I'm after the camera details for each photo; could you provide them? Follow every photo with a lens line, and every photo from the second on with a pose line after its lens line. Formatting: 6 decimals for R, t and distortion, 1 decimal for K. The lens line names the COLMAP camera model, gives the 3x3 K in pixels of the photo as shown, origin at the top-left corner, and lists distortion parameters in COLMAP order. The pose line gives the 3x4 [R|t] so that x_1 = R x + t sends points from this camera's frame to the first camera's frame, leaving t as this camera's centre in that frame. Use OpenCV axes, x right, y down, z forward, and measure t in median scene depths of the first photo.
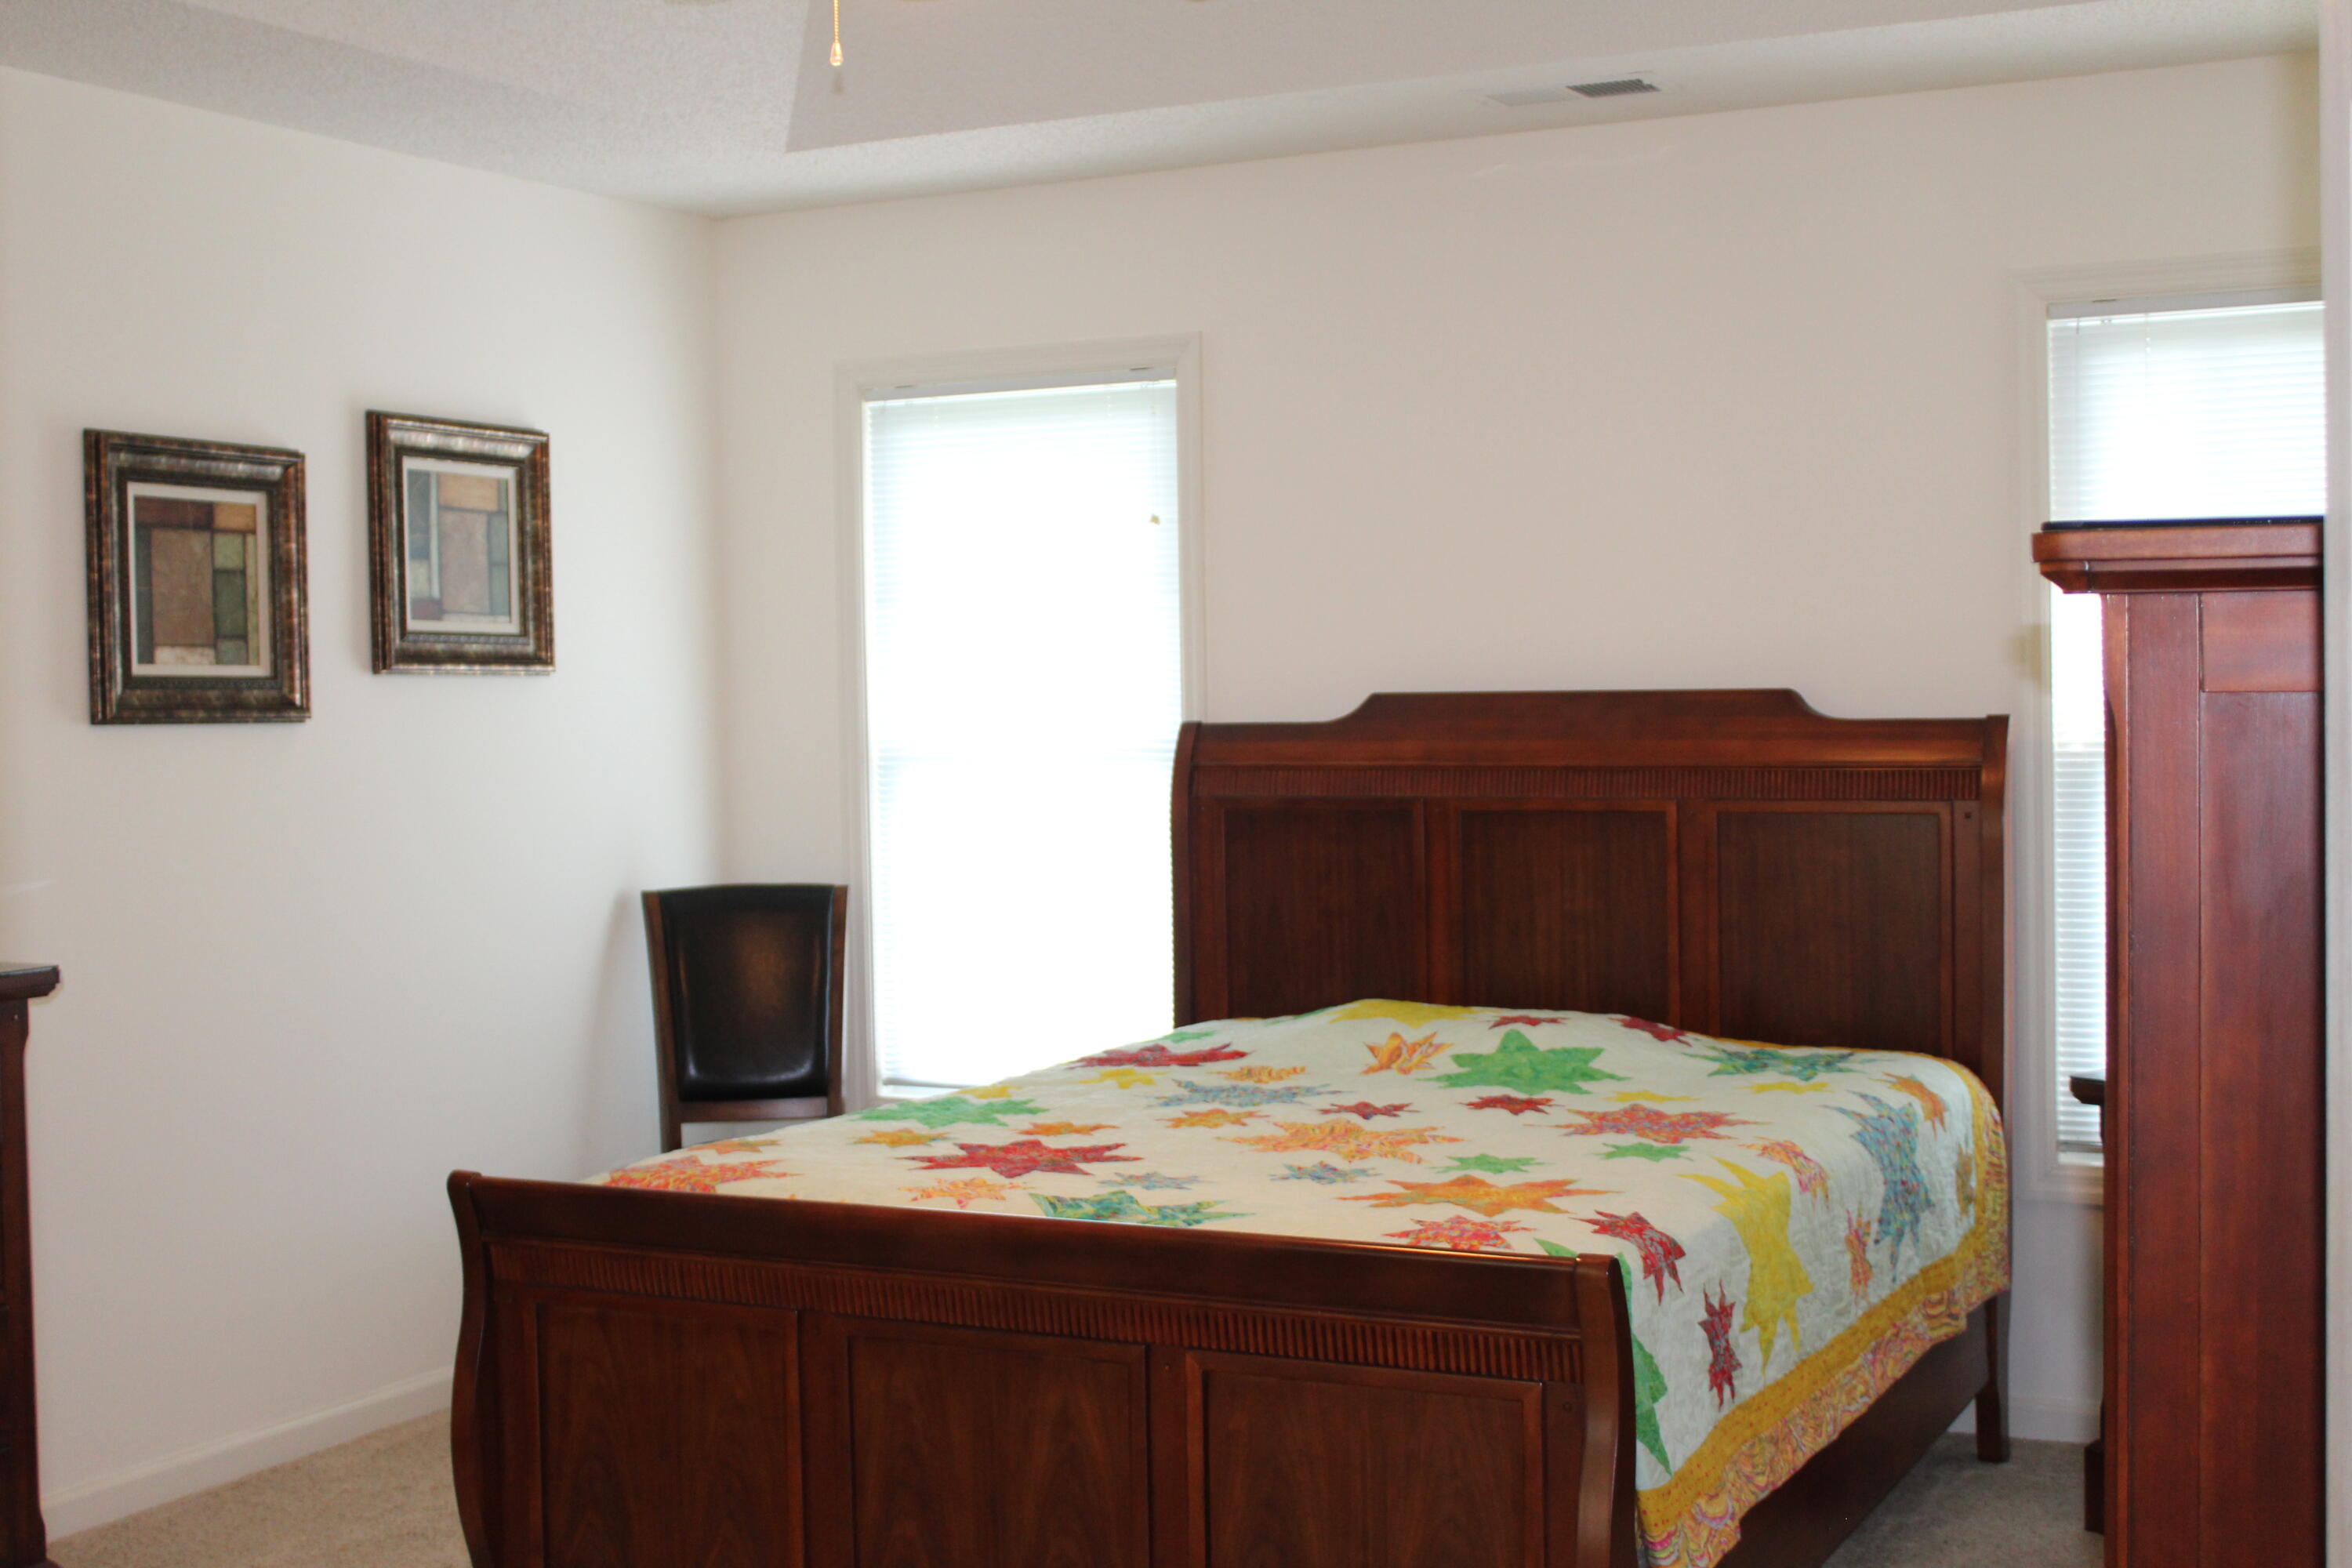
lens RADIAL K [[2953.9, 0, 1145.7], [0, 2953.9, 789.2], [0, 0, 1]] dist [-0.095451, 0.179633]
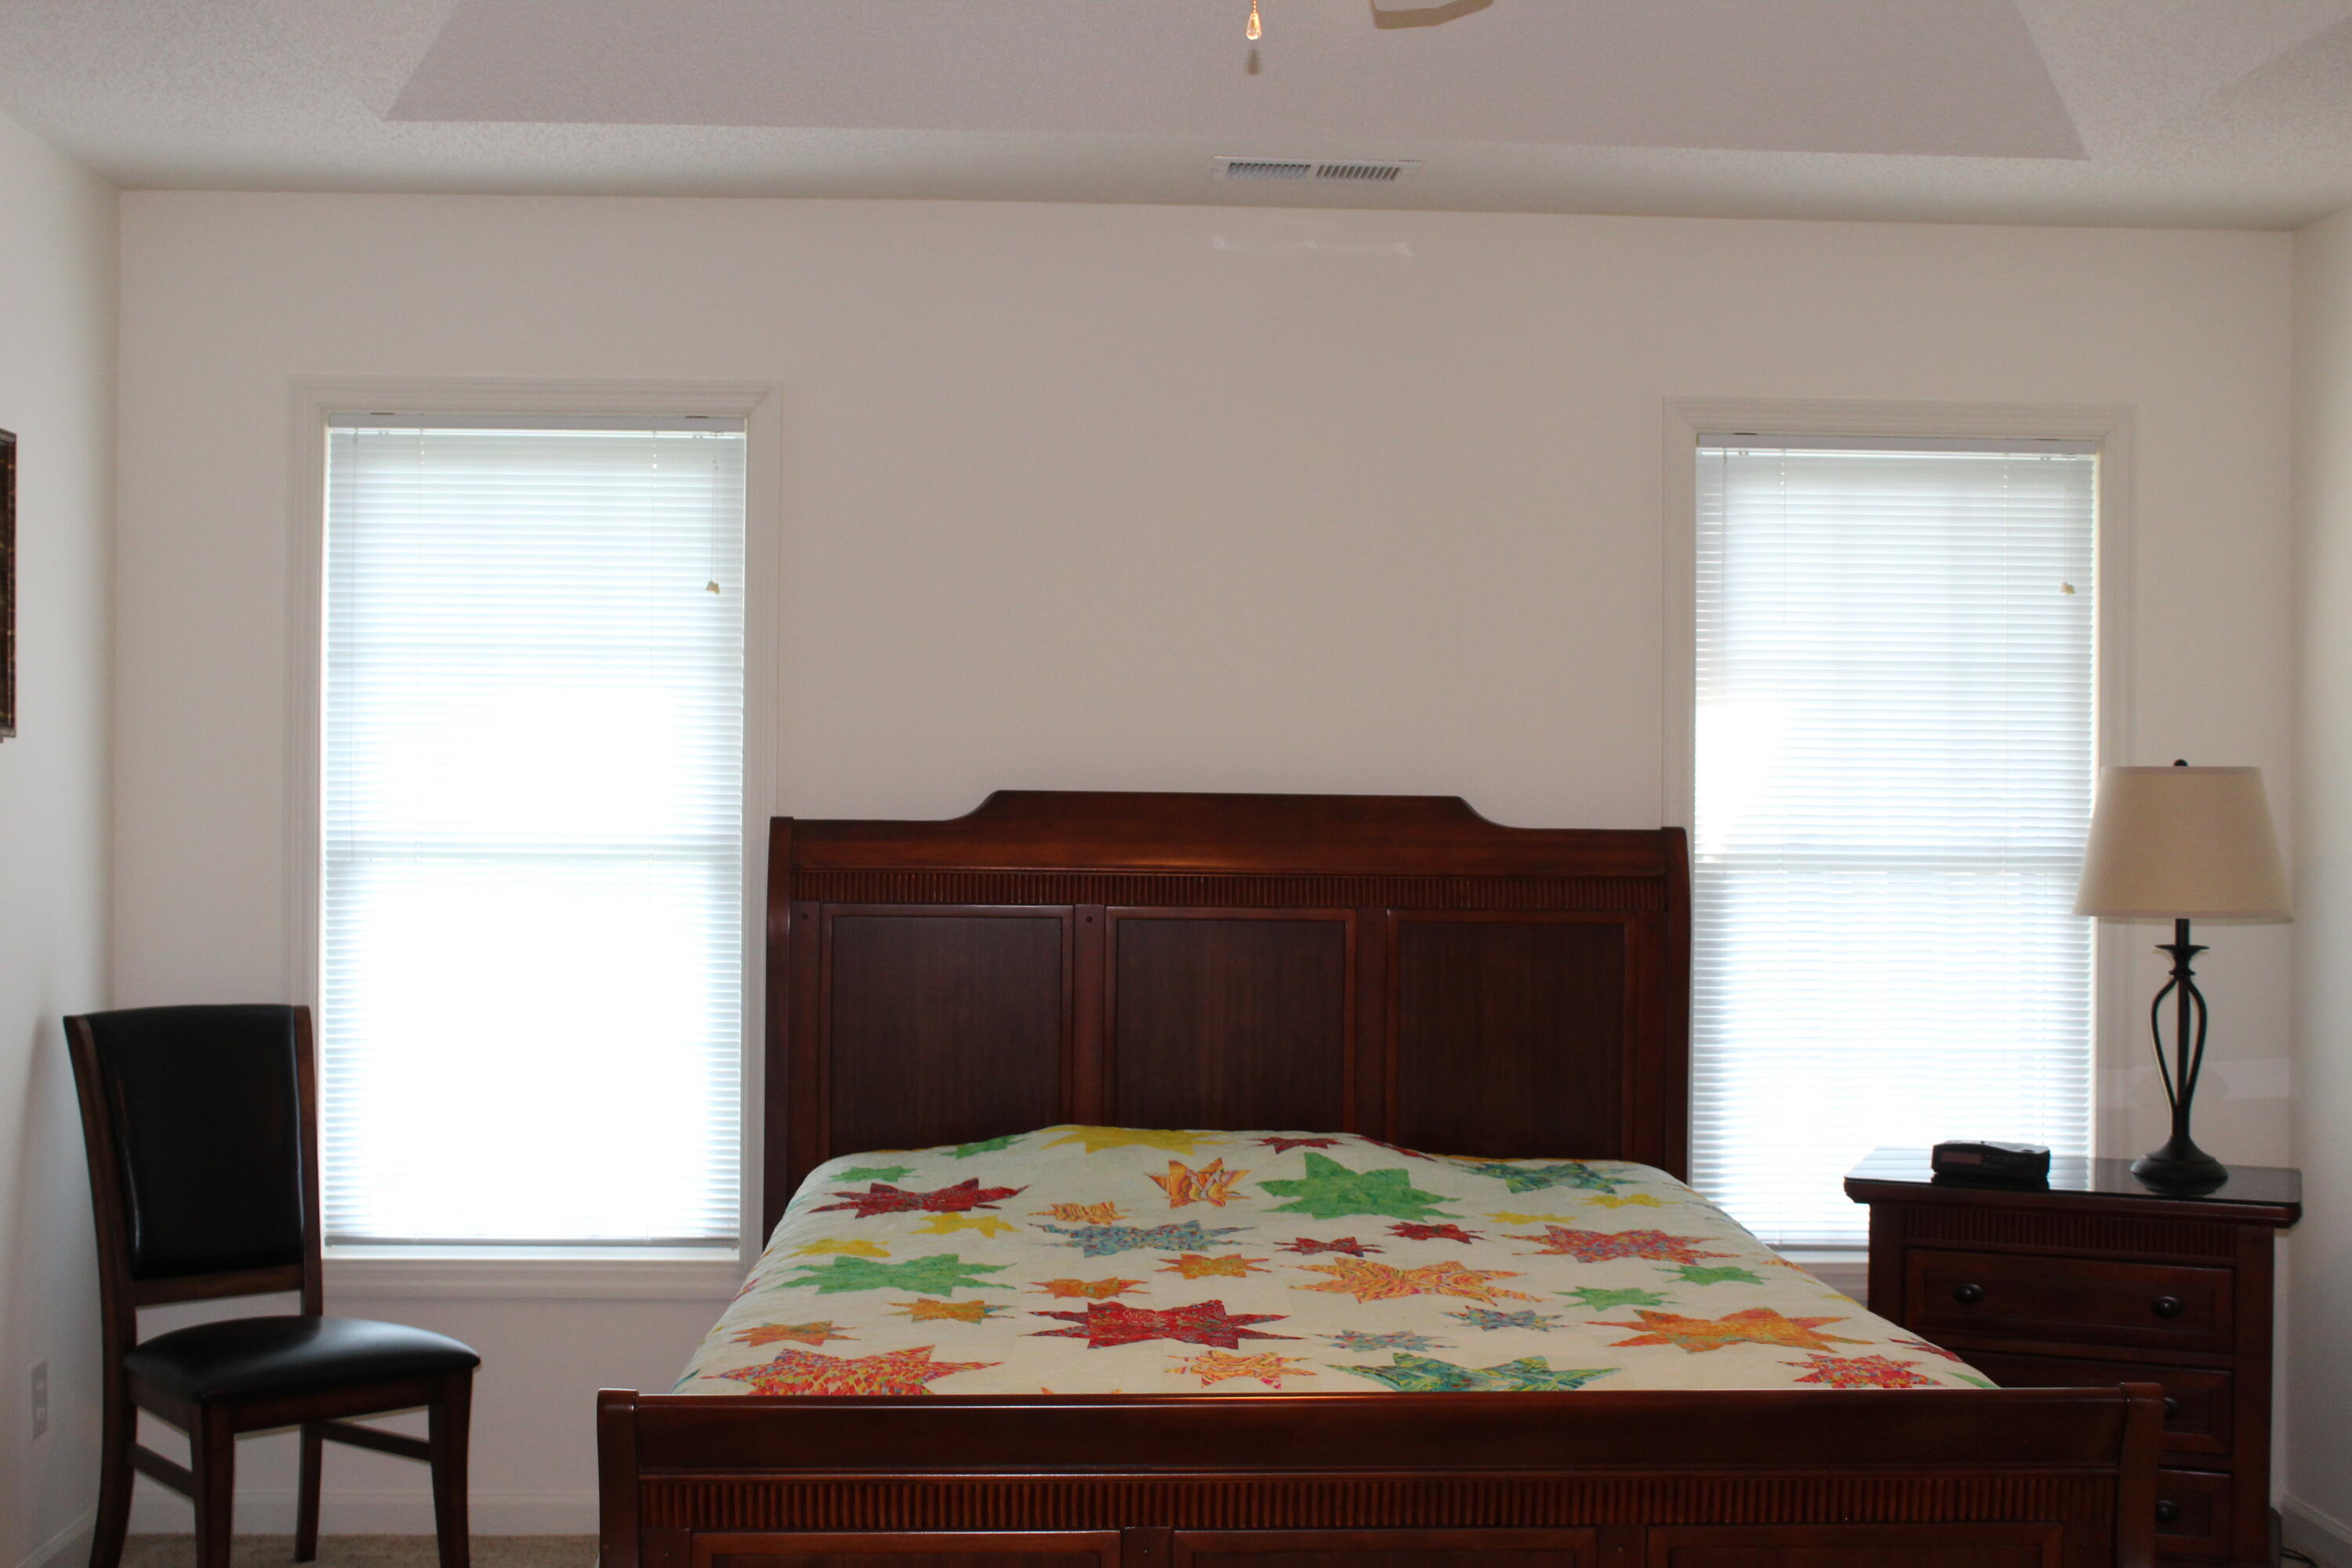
lens RADIAL K [[2953.9, 0, 1145.7], [0, 2953.9, 789.2], [0, 0, 1]] dist [-0.095451, 0.179633]
pose [[0.862010, 0.024302, 0.506309, -0.374035], [-0.007305, 0.999342, -0.035529, -0.000614], [-0.506839, 0.026928, 0.861620, 0.198029]]
